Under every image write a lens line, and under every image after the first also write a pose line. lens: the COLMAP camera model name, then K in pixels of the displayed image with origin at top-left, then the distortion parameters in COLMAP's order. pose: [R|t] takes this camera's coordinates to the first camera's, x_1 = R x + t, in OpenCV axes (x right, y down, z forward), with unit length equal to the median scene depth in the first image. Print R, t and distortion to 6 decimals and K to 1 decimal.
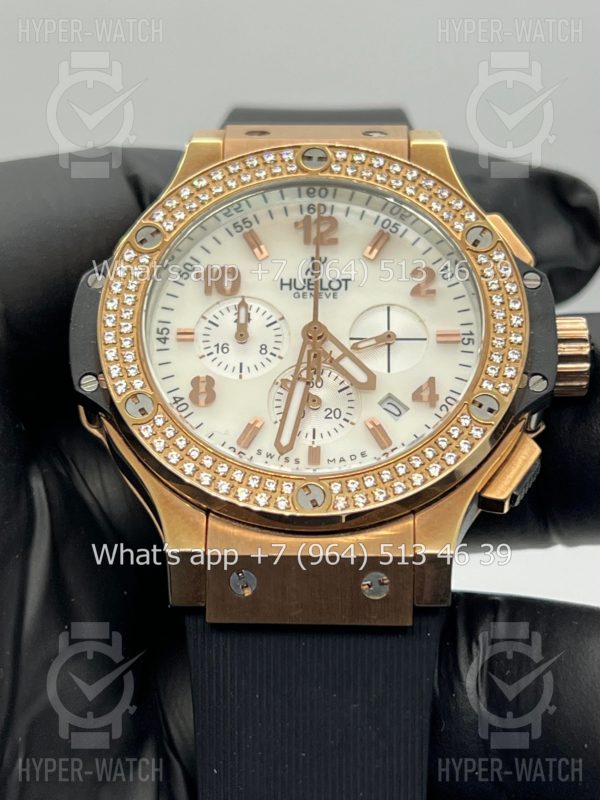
lens RADIAL K [[1831.9, 0, 313.5], [0, 1831.9, 413.9], [0, 0, 1]] dist [0.240535, 0.000000]
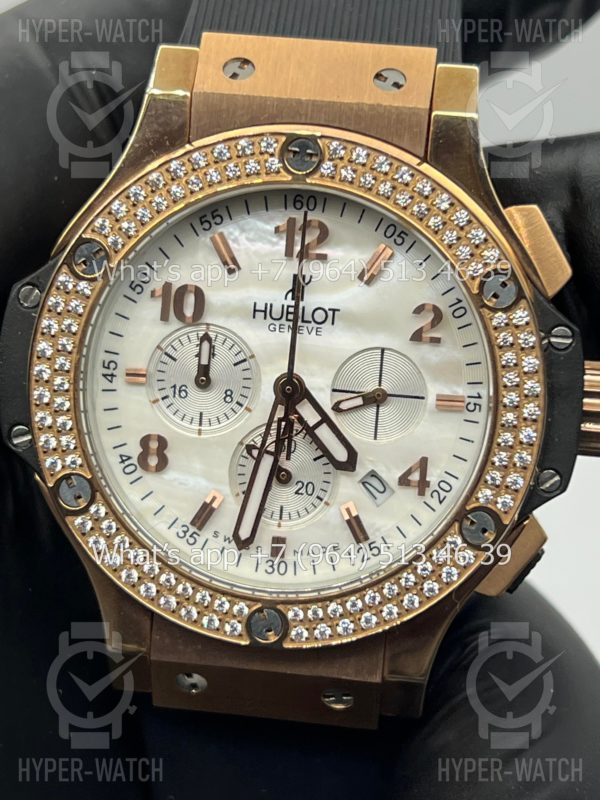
lens RADIAL K [[1831.9, 0, 298.6], [0, 1831.9, 375.9], [0, 0, 1]] dist [0.240535, 0.000000]
pose [[0.995509, 0.071562, -0.061967, 0.055958], [-0.028500, 0.850810, 0.524701, -0.484927], [0.090271, -0.520579, 0.849028, 0.298161]]
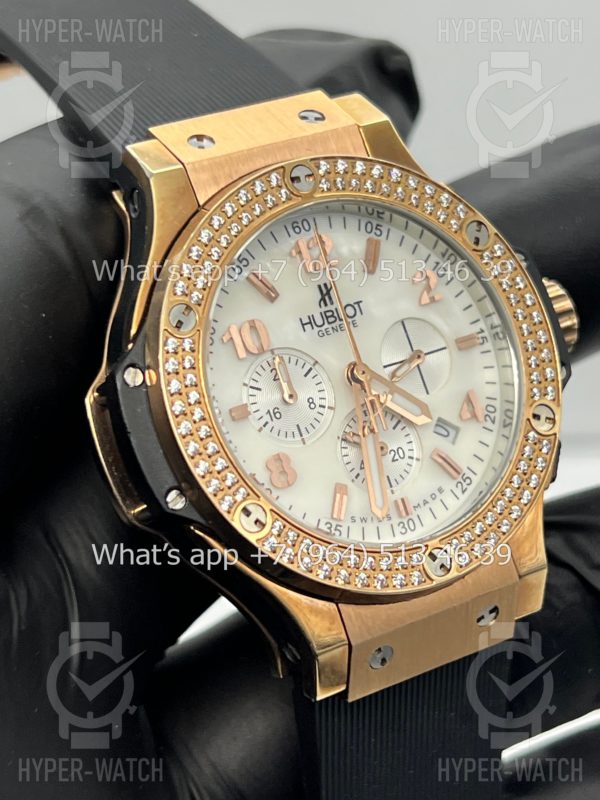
lens RADIAL K [[1831.9, 0, 299.3], [0, 1831.9, 399.5], [0, 0, 1]] dist [0.240535, 0.000000]
pose [[0.834899, -0.273361, 0.477721, -0.485848], [0.103602, 0.930484, 0.351378, -0.371563], [-0.540565, -0.243872, 0.805181, 0.242743]]
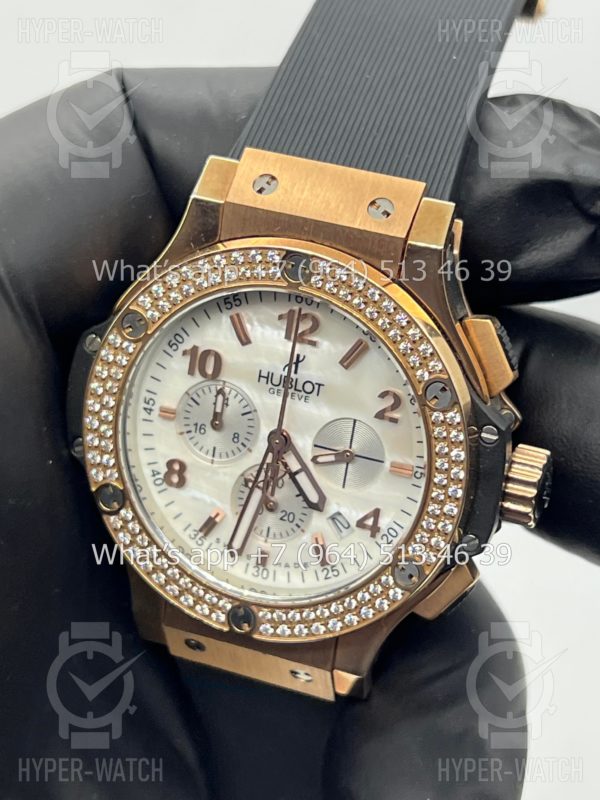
lens RADIAL K [[1831.9, 0, 304.0], [0, 1831.9, 382.3], [0, 0, 1]] dist [0.240535, 0.000000]
pose [[0.947027, 0.205783, -0.246562, 0.267249], [0.005137, 0.757935, 0.652310, -0.757363], [0.321112, -0.619022, 0.716727, 0.269792]]
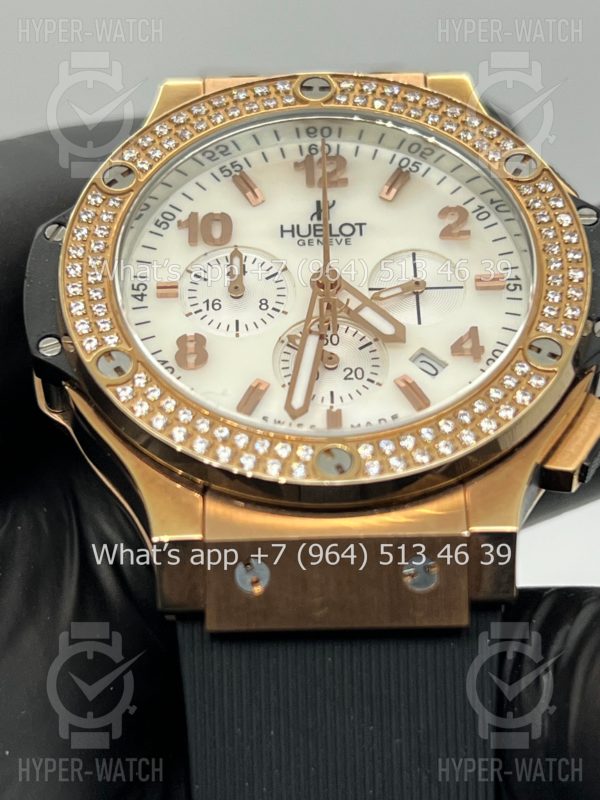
lens RADIAL K [[1831.9, 0, 295.2], [0, 1831.9, 393.7], [0, 0, 1]] dist [0.240535, 0.000000]
pose [[0.999127, -0.029323, 0.029753, -0.038890], [0.033175, 0.989800, -0.138544, 0.117595], [-0.025387, 0.139410, 0.989909, 0.200400]]
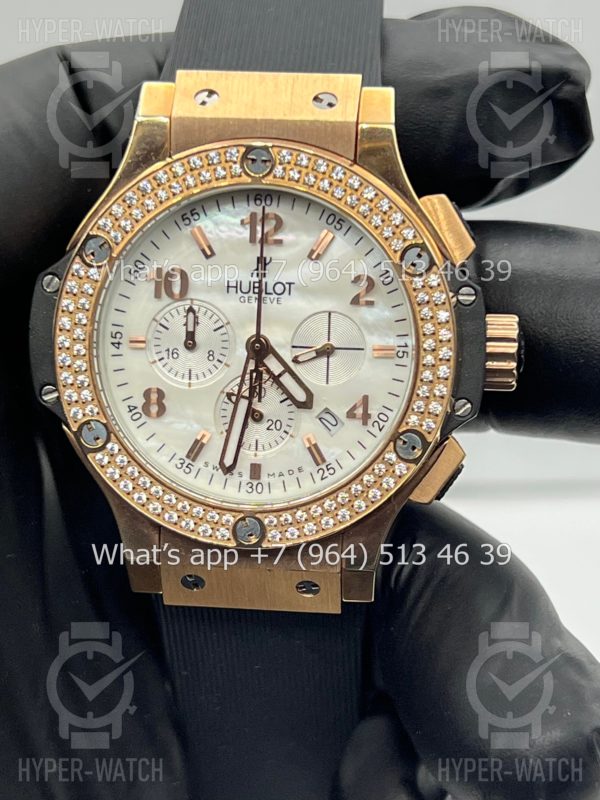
lens RADIAL K [[1831.9, 0, 322.8], [0, 1831.9, 435.4], [0, 0, 1]] dist [0.240535, 0.000000]
pose [[0.998057, 0.025186, -0.056992, 0.099982], [0.008199, 0.853628, 0.520818, -0.552906], [0.061767, -0.520273, 0.851763, 0.070895]]
